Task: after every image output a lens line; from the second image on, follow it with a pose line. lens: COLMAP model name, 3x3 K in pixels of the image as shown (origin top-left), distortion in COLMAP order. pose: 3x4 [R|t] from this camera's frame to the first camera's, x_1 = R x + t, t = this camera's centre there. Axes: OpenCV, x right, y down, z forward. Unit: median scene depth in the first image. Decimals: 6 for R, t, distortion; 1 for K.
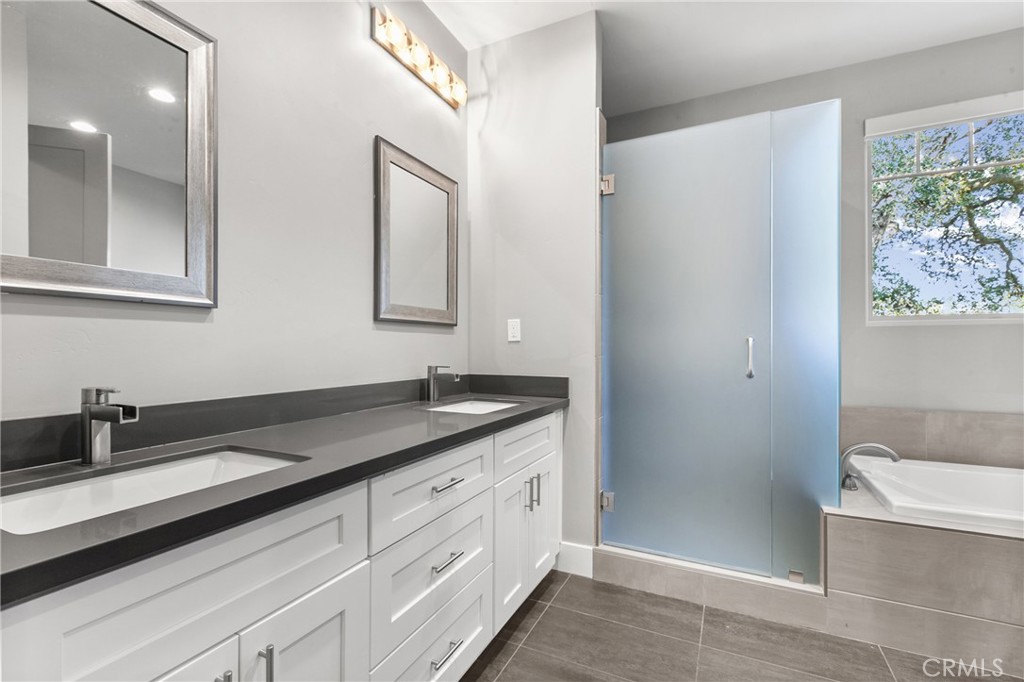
lens RADIAL K [[467.3, 0, 509.0], [0, 467.3, 344.8], [0, 0, 1]] dist [0.002347, 0.000202]
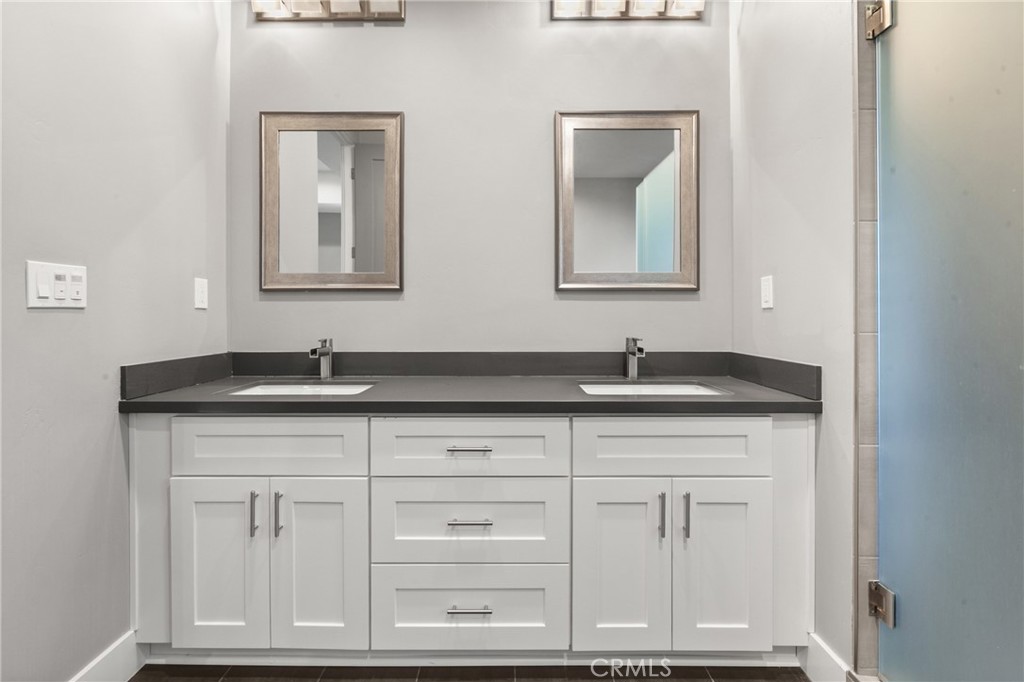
lens RADIAL K [[467.3, 0, 472.3], [0, 467.3, 311.5], [0, 0, 1]] dist [-0.018108, -0.000510]
pose [[0.433889, -0.008509, -0.900926, 0.564224], [0.005517, 0.999962, -0.006787, -0.000399], [0.900949, -0.002025, 0.433920, 0.383865]]
